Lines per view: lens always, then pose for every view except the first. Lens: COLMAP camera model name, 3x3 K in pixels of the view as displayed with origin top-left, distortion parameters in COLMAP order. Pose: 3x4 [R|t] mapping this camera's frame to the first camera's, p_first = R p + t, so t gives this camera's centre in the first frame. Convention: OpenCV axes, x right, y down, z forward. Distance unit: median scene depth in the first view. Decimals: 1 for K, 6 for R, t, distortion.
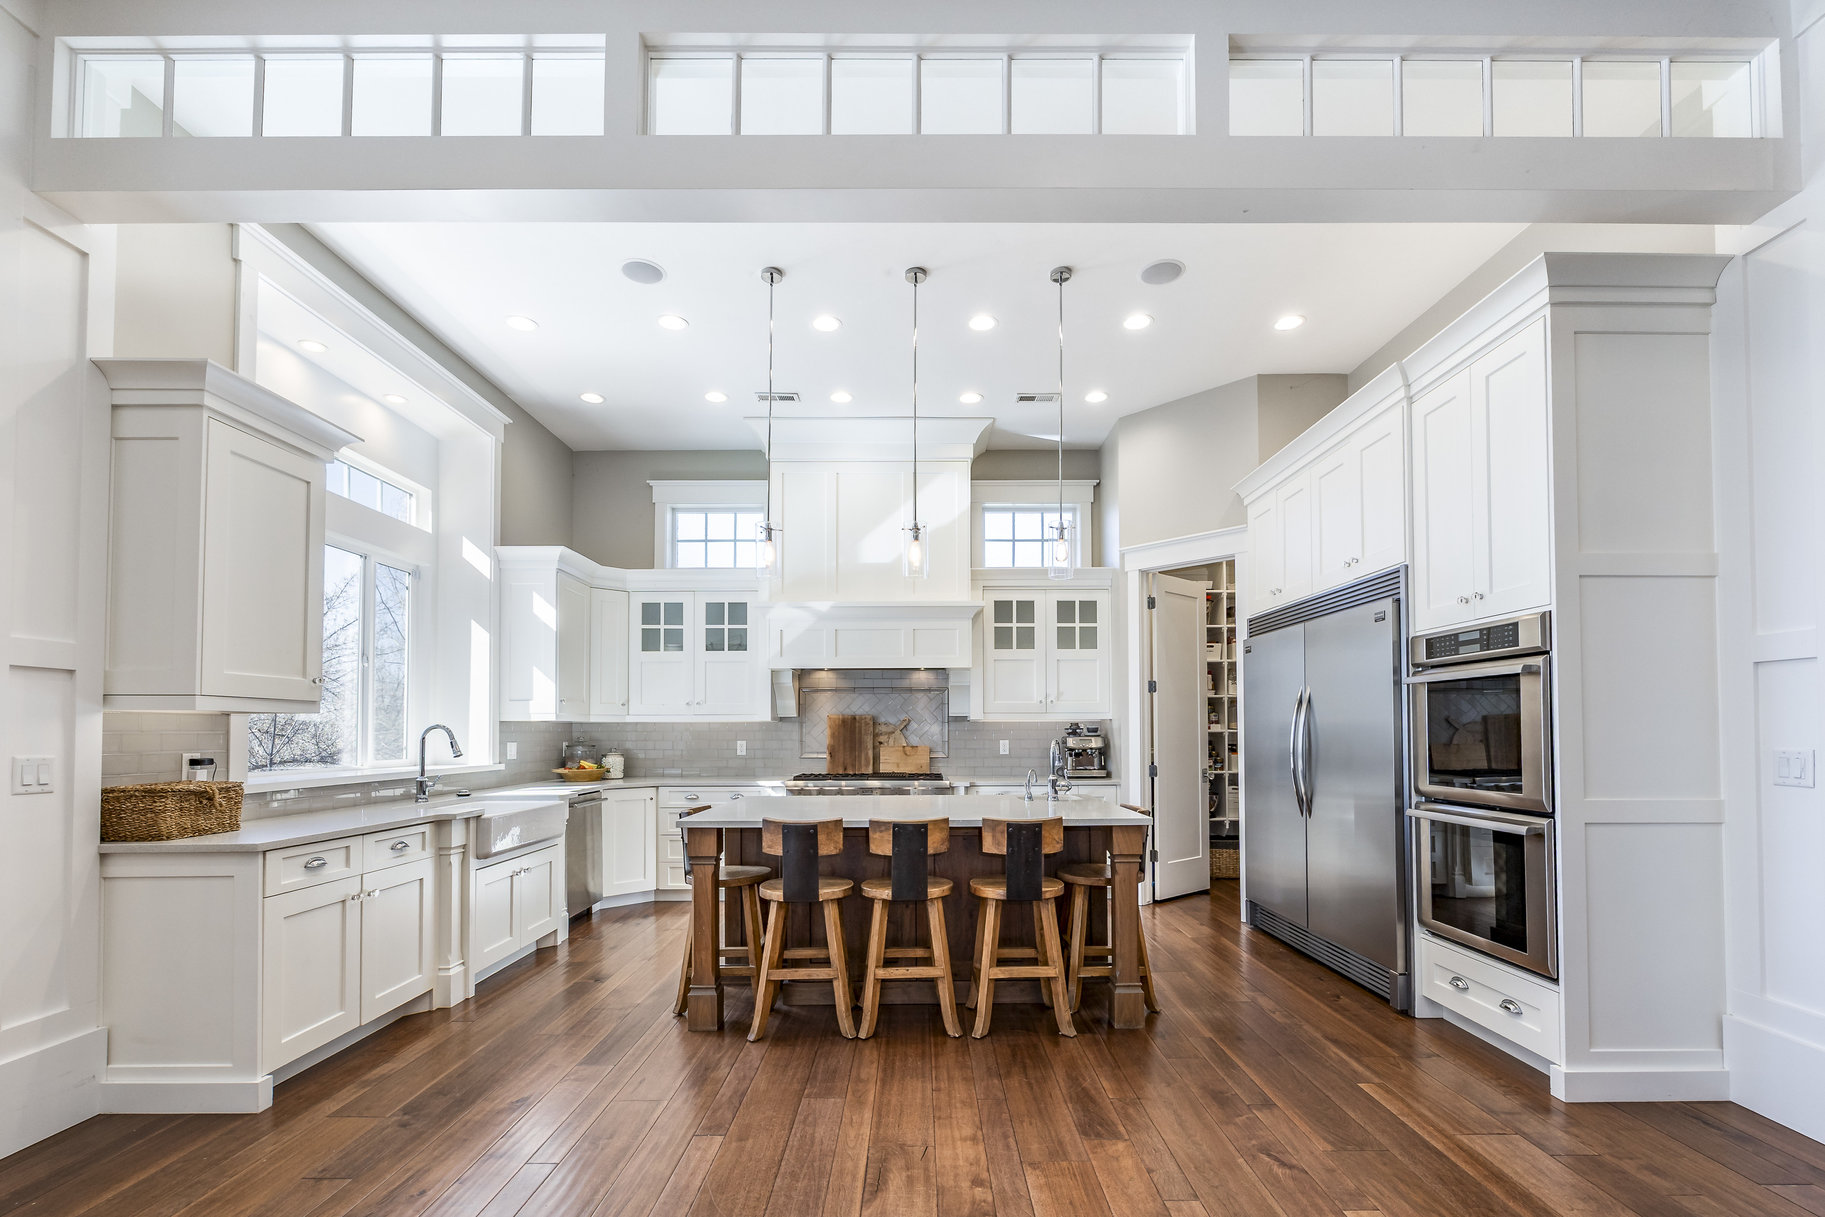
lens RADIAL K [[796.3, 0, 917.7], [0, 796.3, 711.9], [0, 0, 1]] dist [-0.004504, -0.000216]
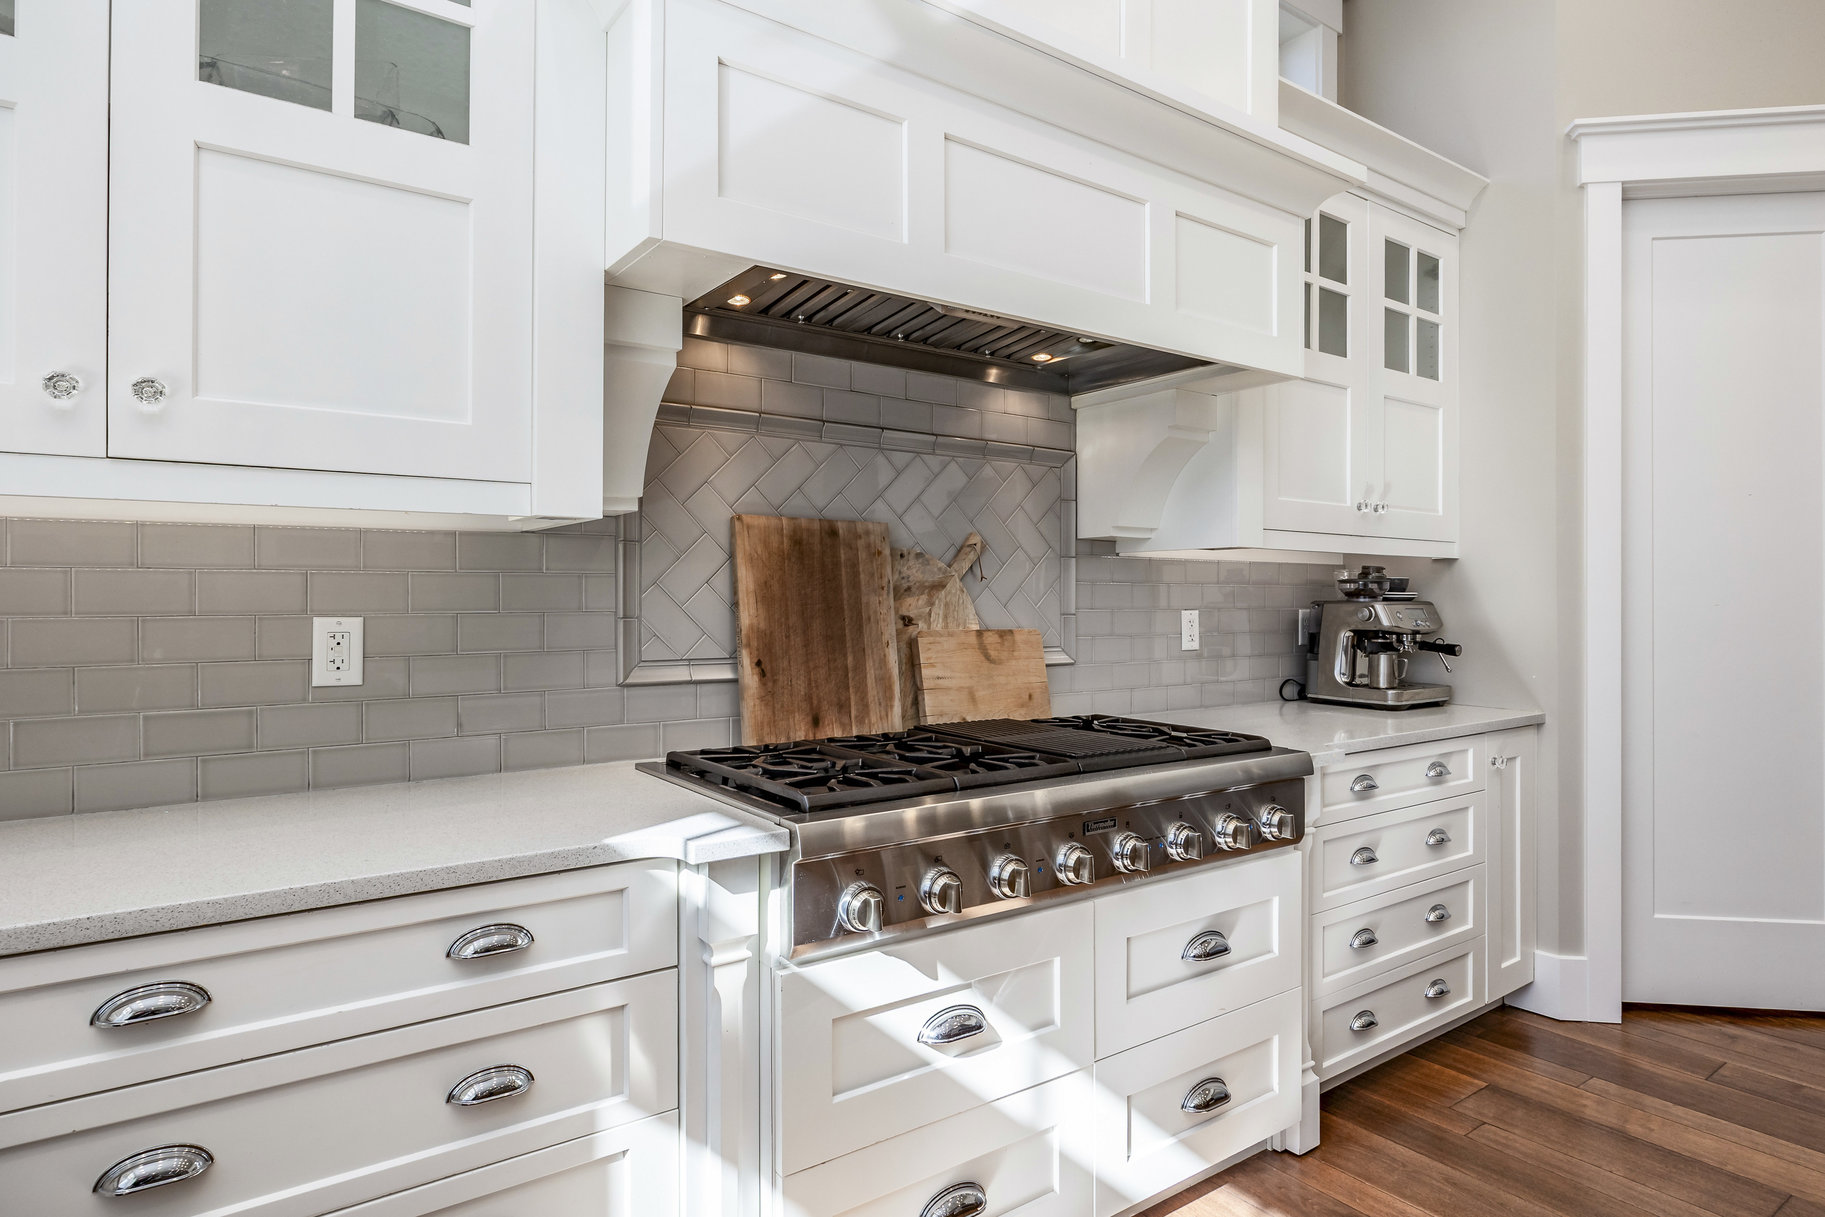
lens RADIAL K [[1029.6, 0, 977.7], [0, 1029.6, 599.1], [0, 0, 1]] dist [0.001103, -0.005521]
pose [[0.791124, 0.005077, 0.611634, -0.276285], [-0.022082, 0.999551, 0.020266, 0.025002], [-0.611257, -0.029539, 0.790881, 0.749839]]
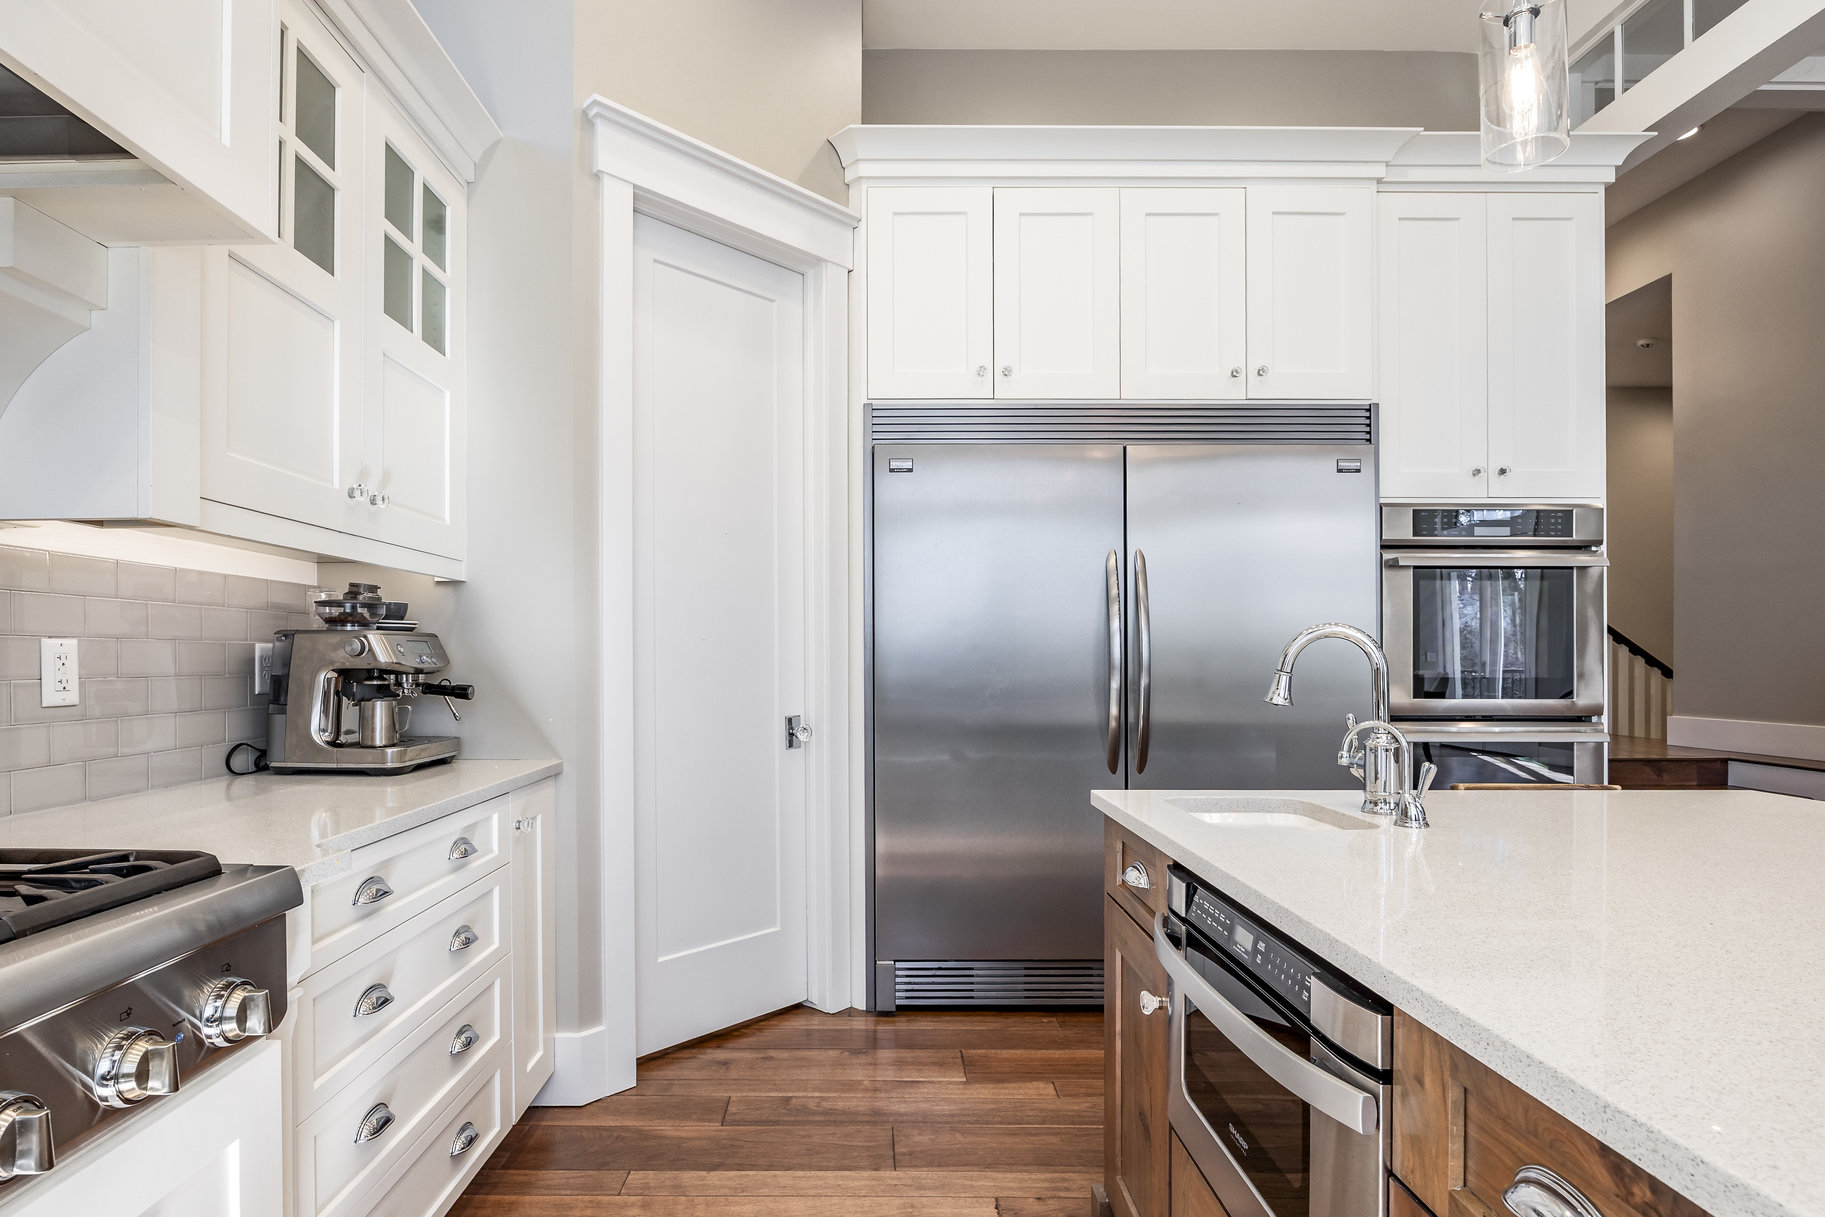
lens RADIAL K [[910.6, 0, 794.1], [0, 910.6, 663.9], [0, 0, 1]] dist [-0.013666, -0.002136]
pose [[0.049604, 0.003367, 0.998763, -0.134646], [-0.028684, 0.999587, -0.001945, 0.040675], [-0.998357, -0.028552, 0.049680, 0.859109]]
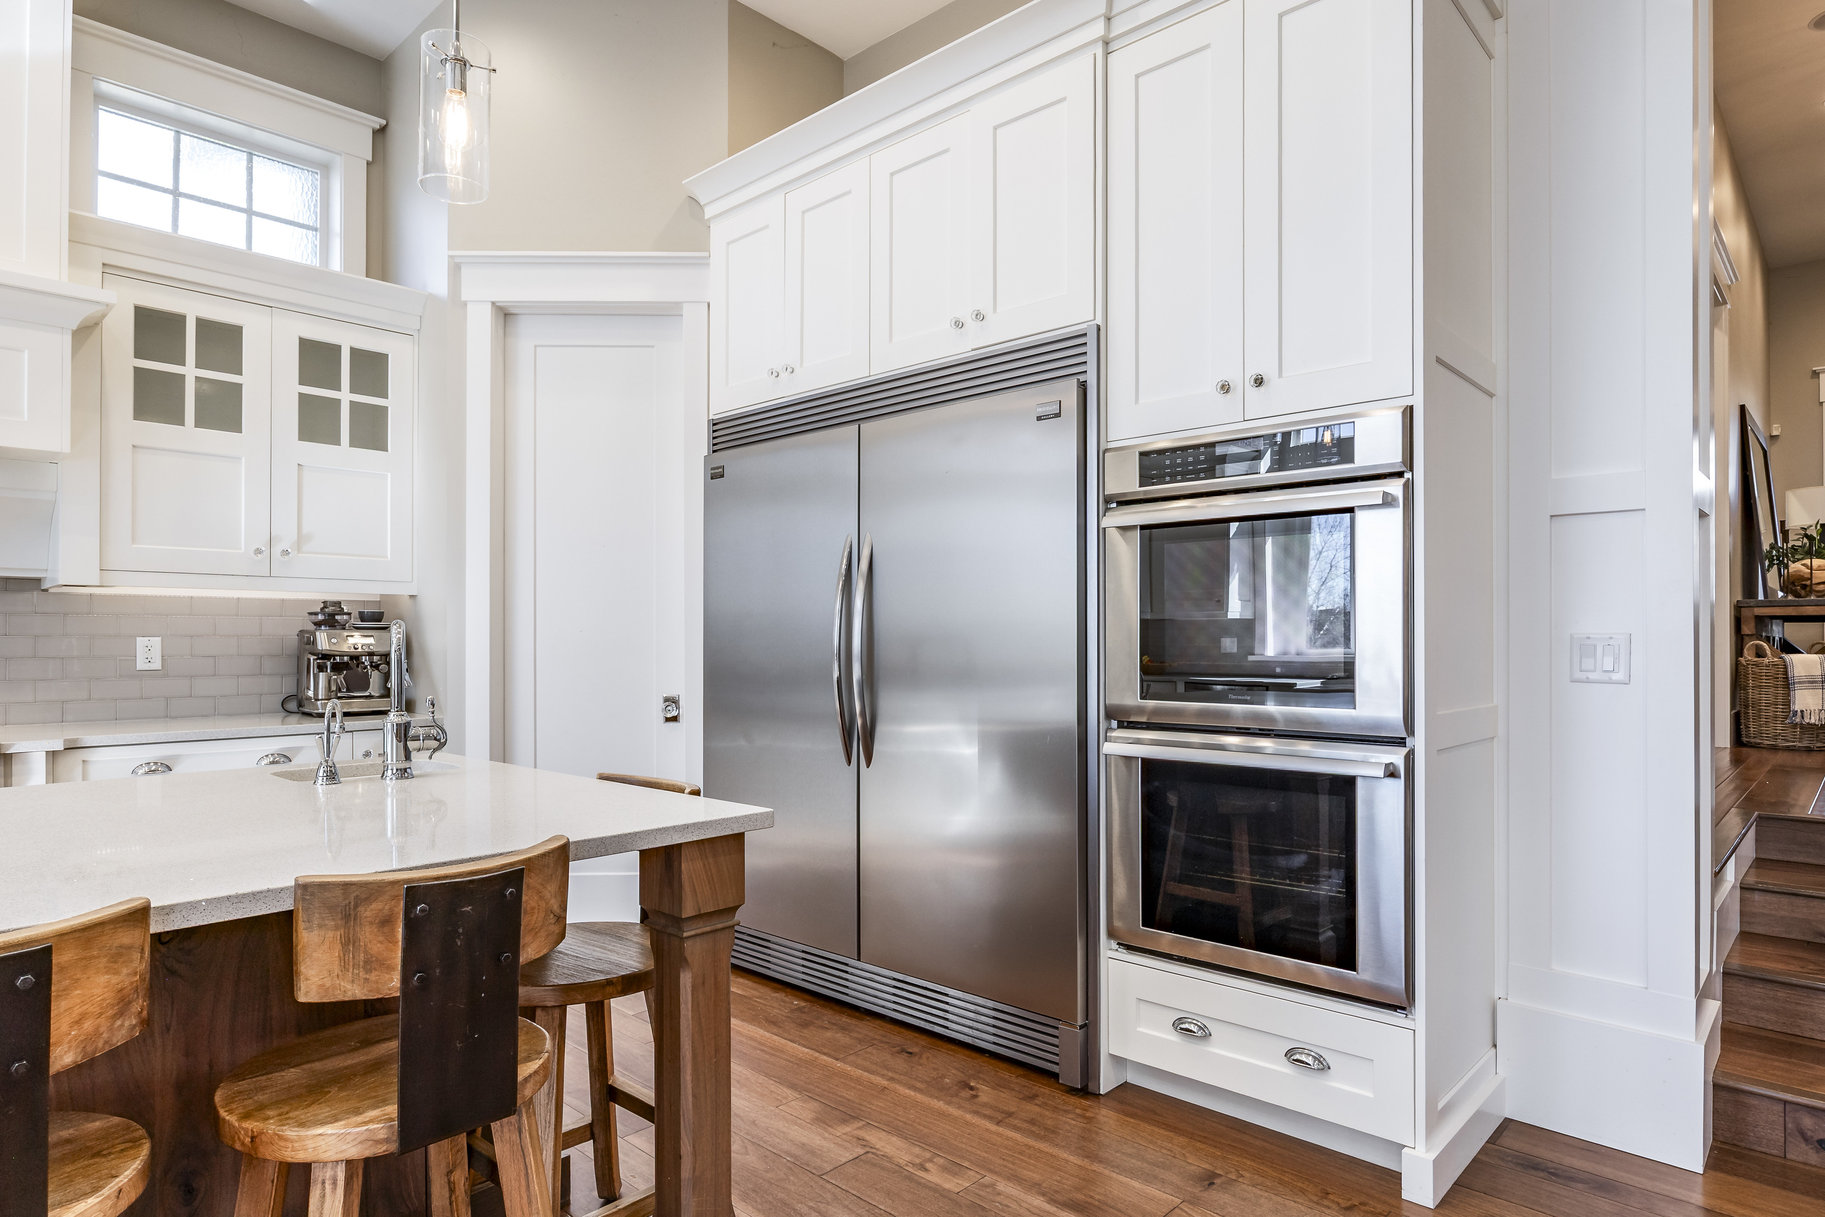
lens RADIAL K [[1029.6, 0, 907.9], [0, 1029.6, 637.4], [0, 0, 1]] dist [0.001103, -0.005521]
pose [[0.685872, 0.006988, 0.727689, -0.018237], [-0.021443, 0.999714, 0.010611, 0.022674], [-0.727406, -0.022881, 0.685825, 0.333852]]
